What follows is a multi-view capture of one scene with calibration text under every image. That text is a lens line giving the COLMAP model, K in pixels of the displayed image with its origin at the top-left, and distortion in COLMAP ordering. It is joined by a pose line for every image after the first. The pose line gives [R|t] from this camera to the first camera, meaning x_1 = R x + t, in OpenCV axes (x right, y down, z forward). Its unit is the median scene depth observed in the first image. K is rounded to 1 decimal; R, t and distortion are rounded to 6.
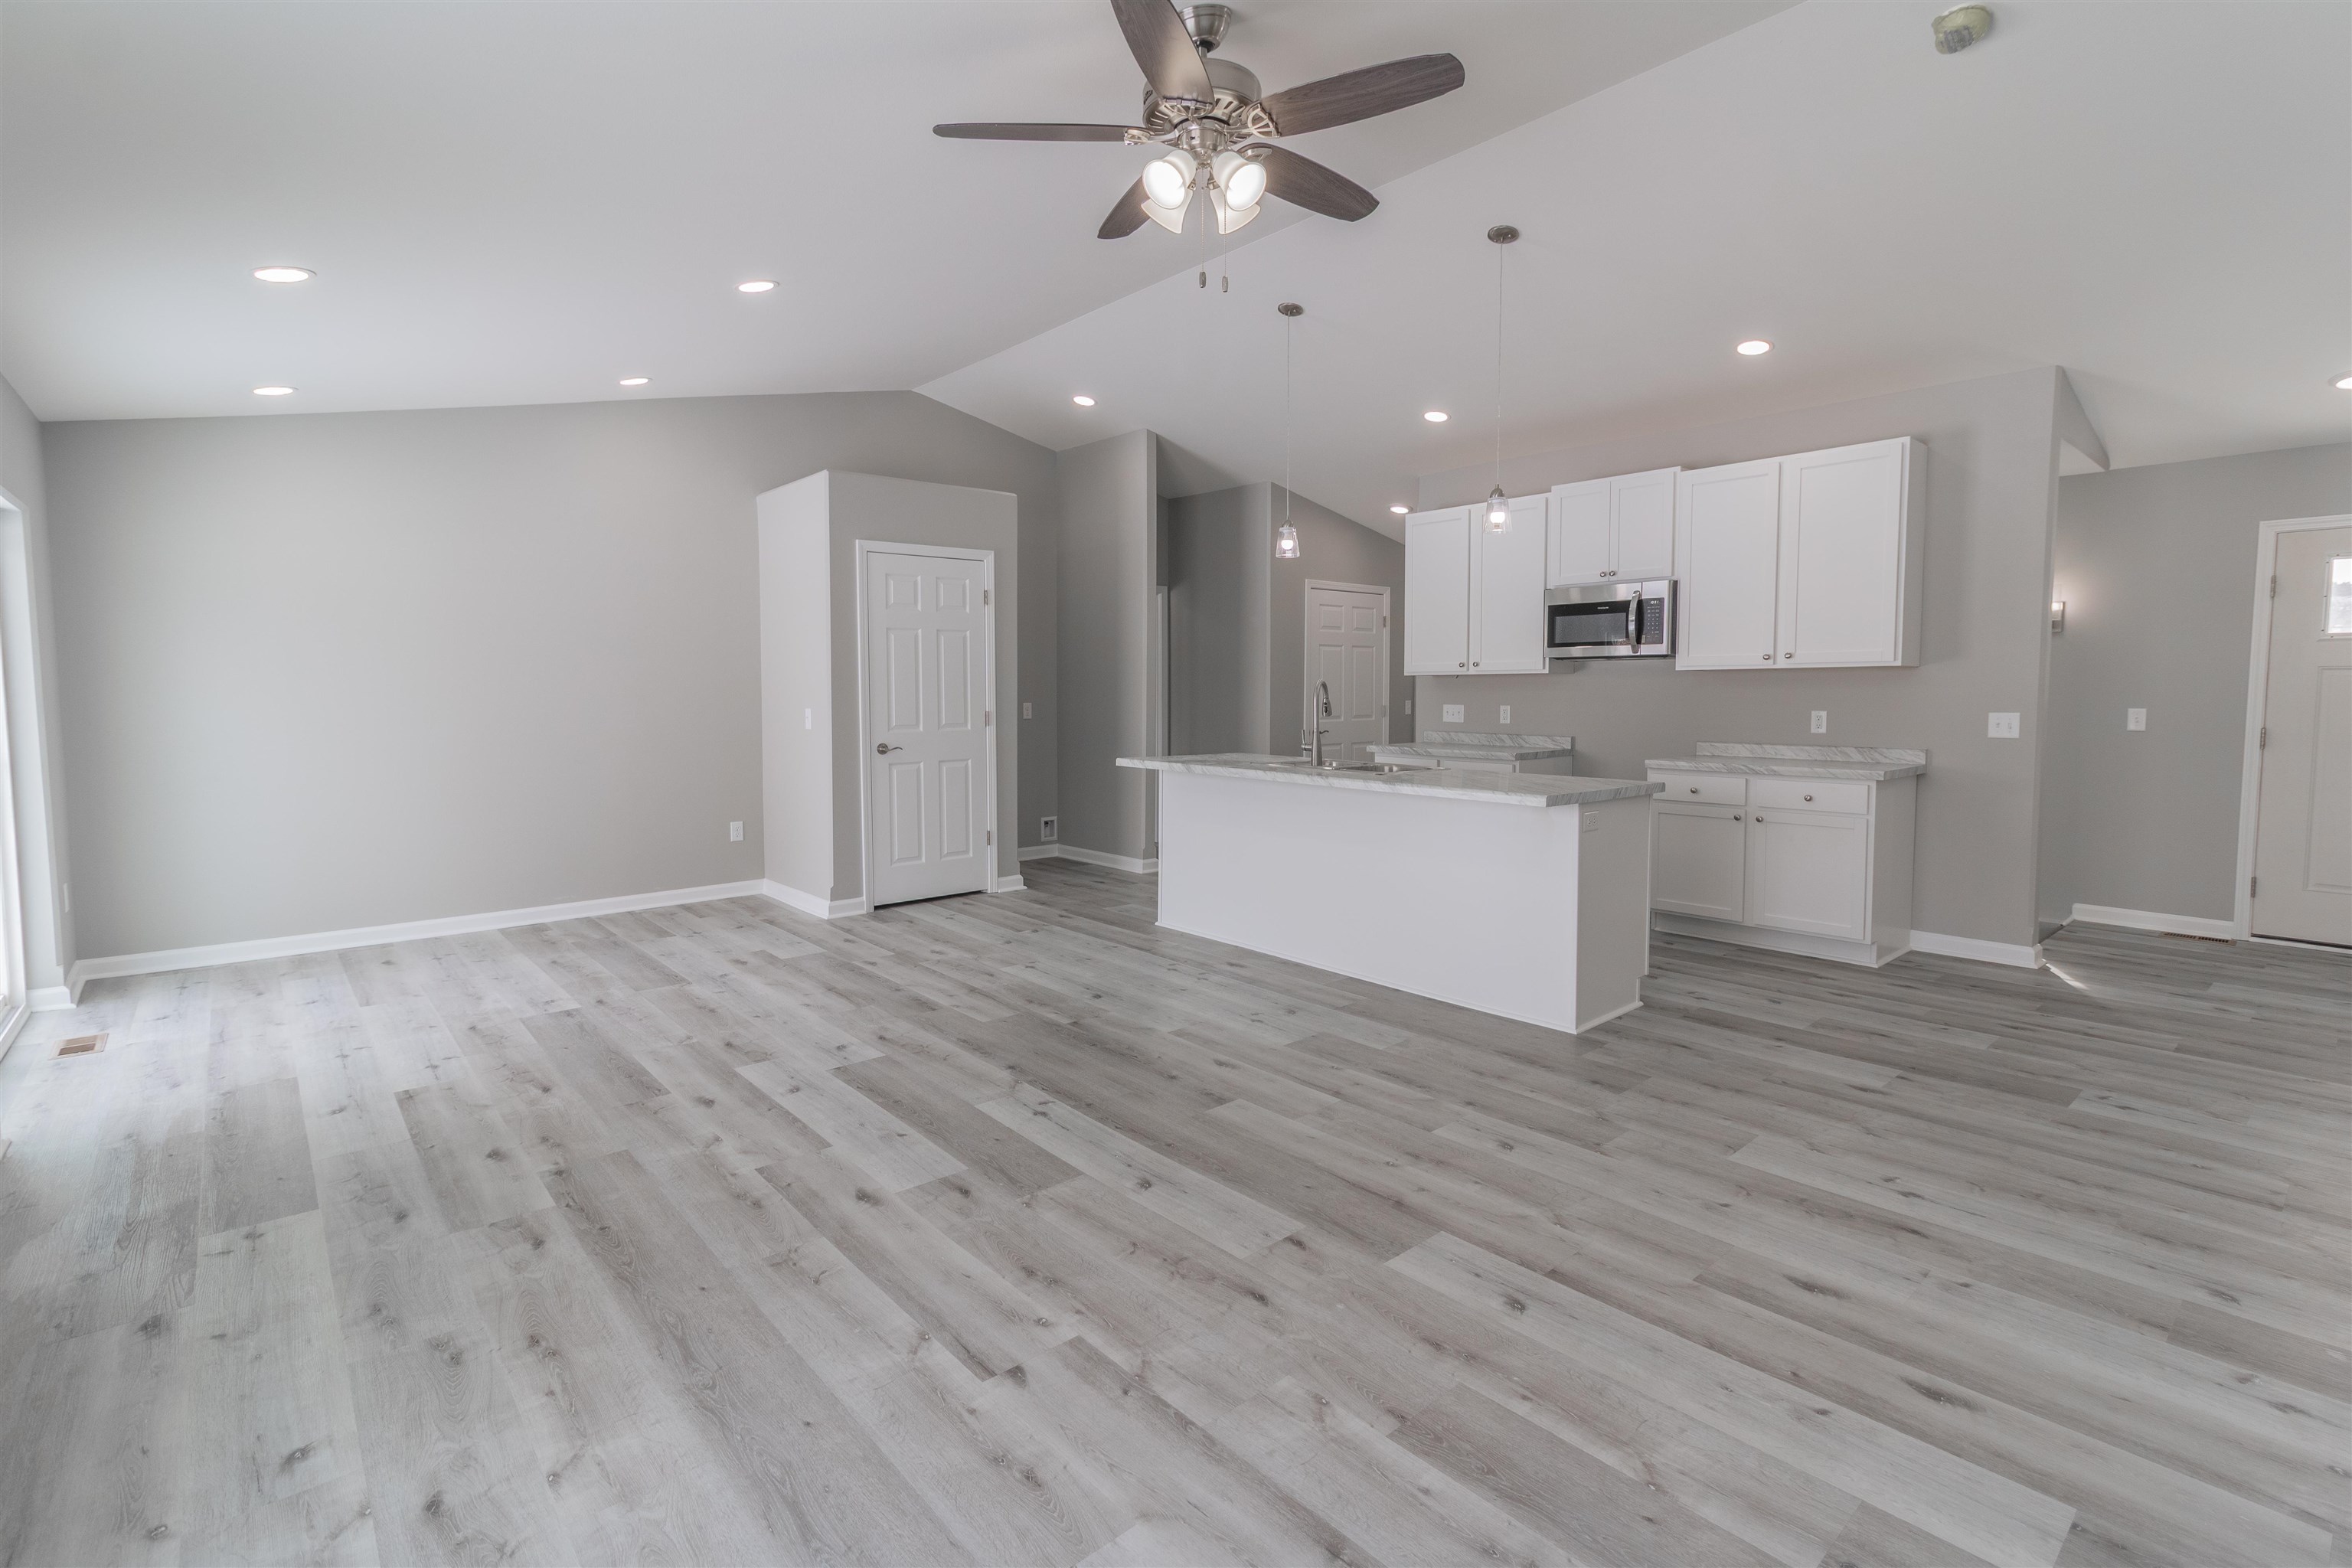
lens RADIAL K [[1086.8, 0, 1178.1], [0, 1086.8, 774.9], [0, 0, 1]] dist [-0.000320, -0.000182]
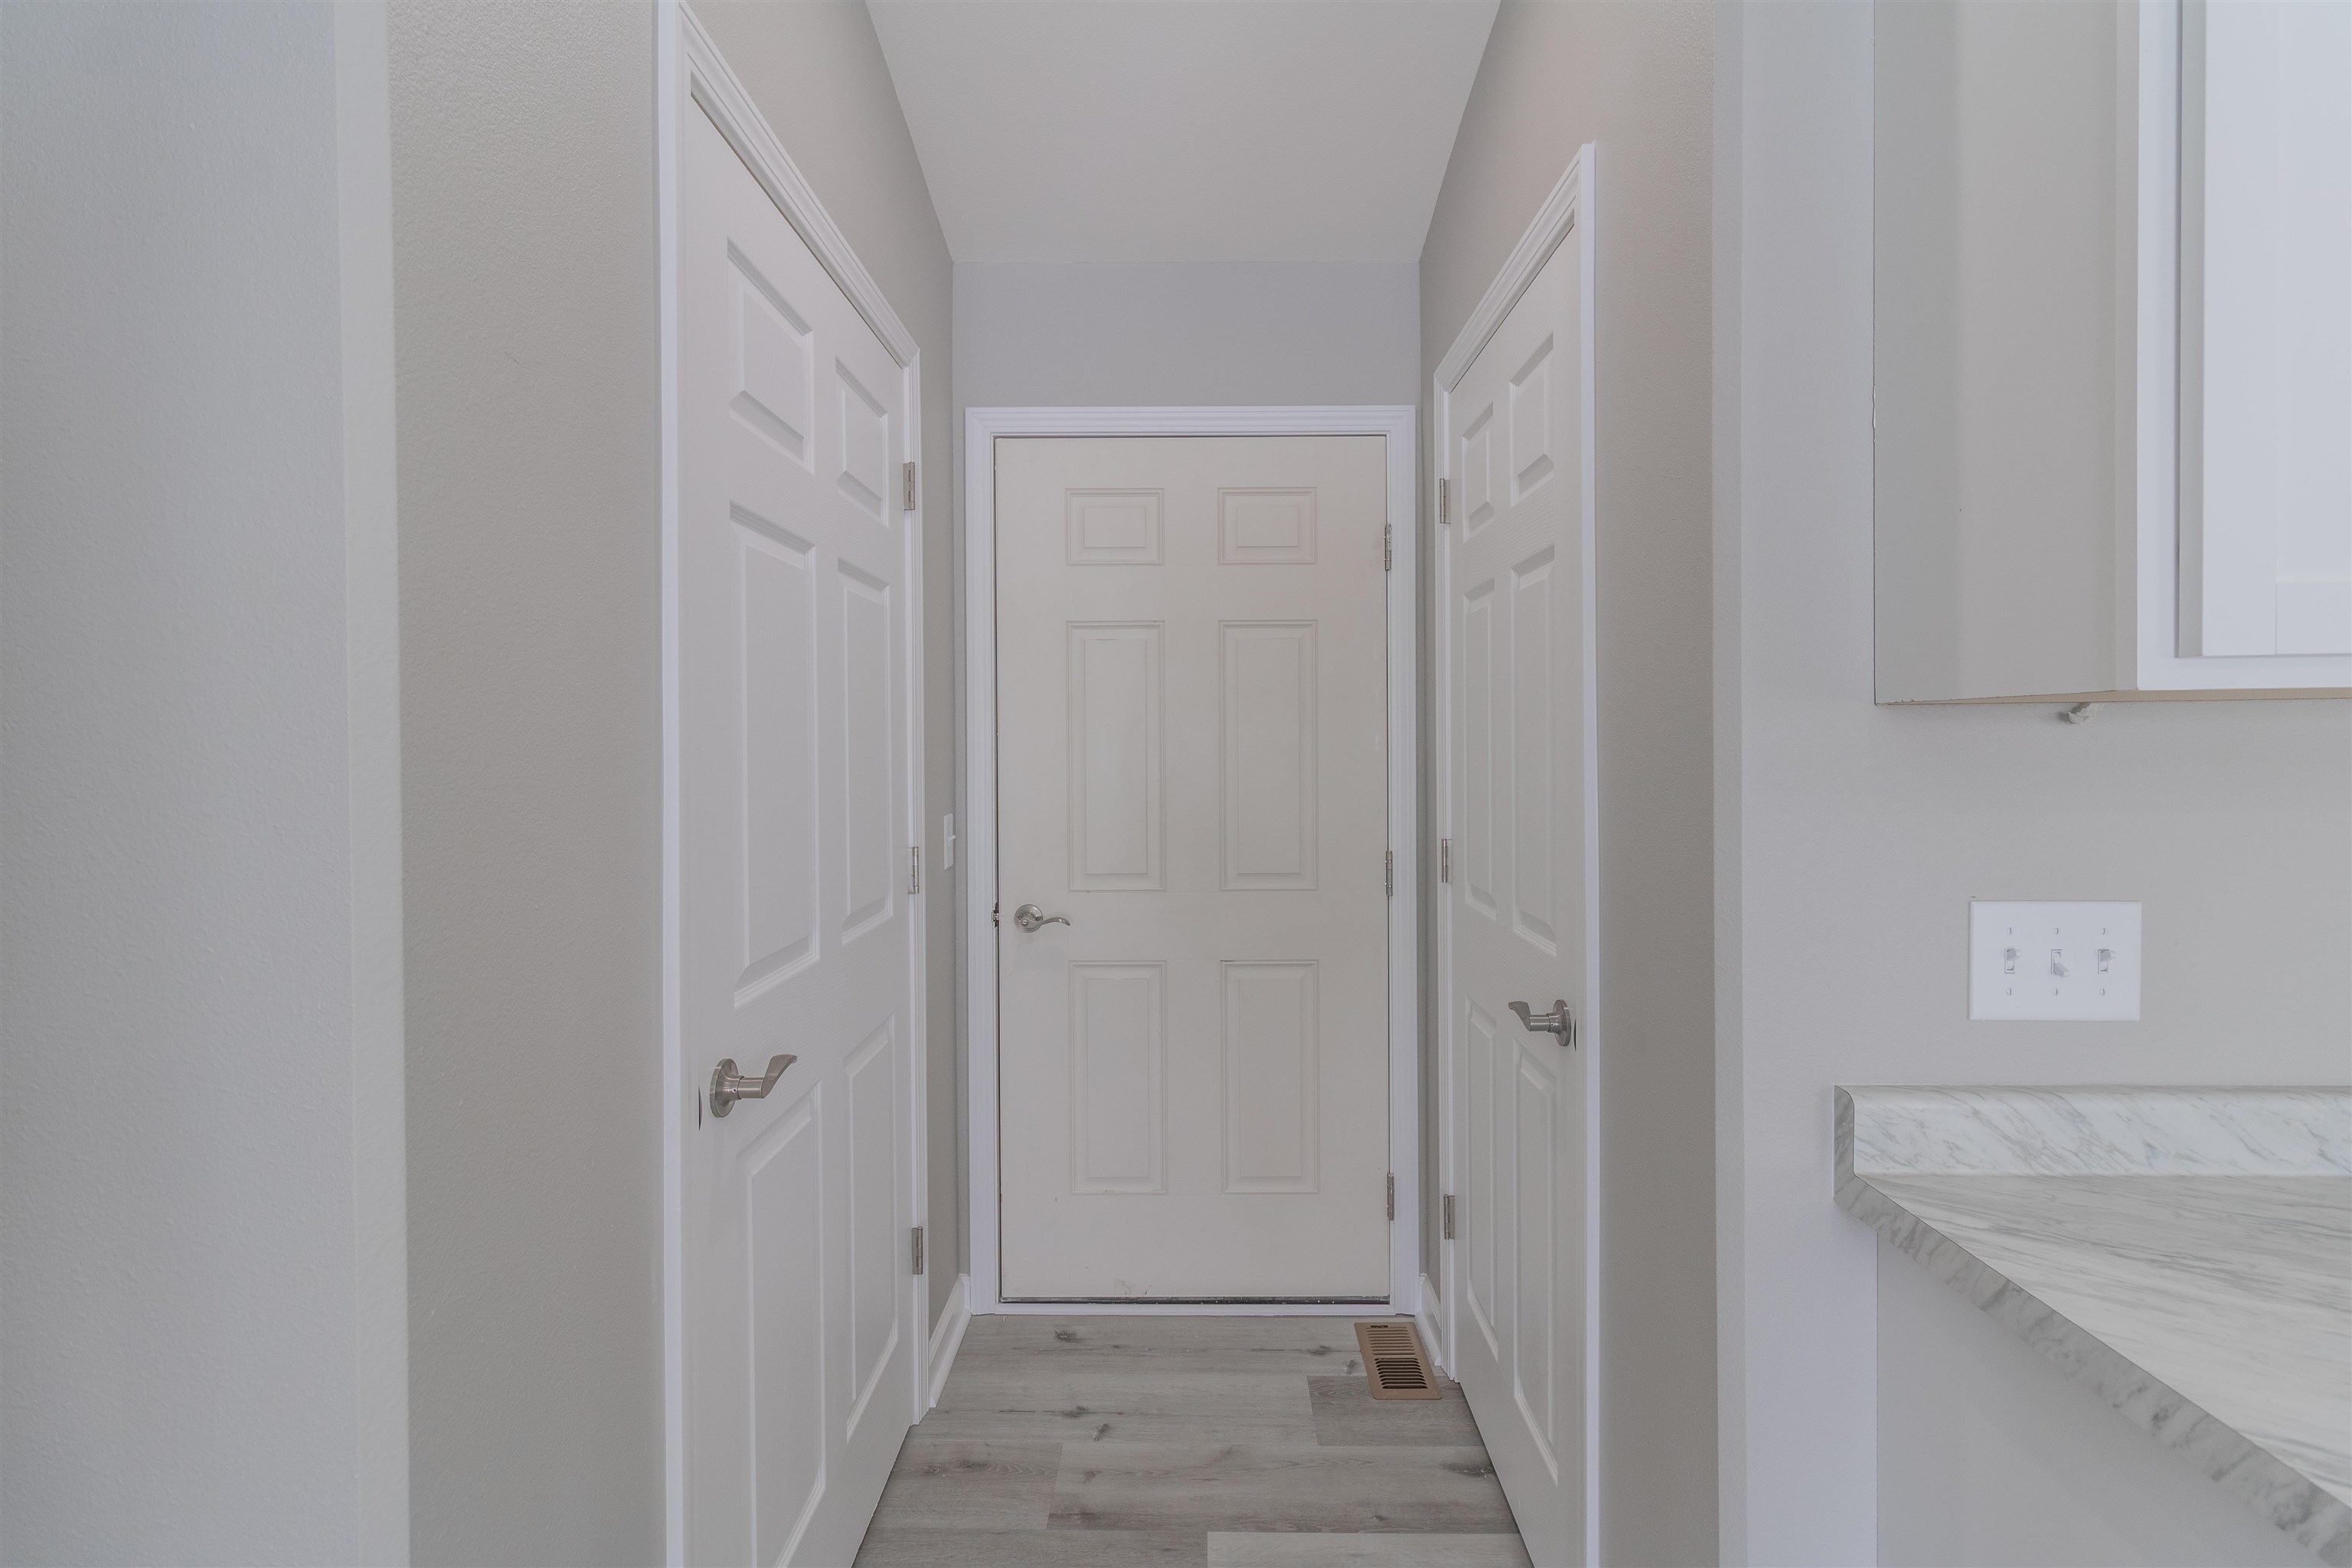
lens RADIAL K [[1086.8, 0, 1177.6], [0, 1086.8, 771.9], [0, 0, 1]] dist [-0.000320, -0.000182]
pose [[0.660217, -0.009207, 0.751019, 0.064434], [0.056306, 0.997718, -0.037266, -0.082963], [-0.748962, 0.066890, 0.659228, 0.984576]]
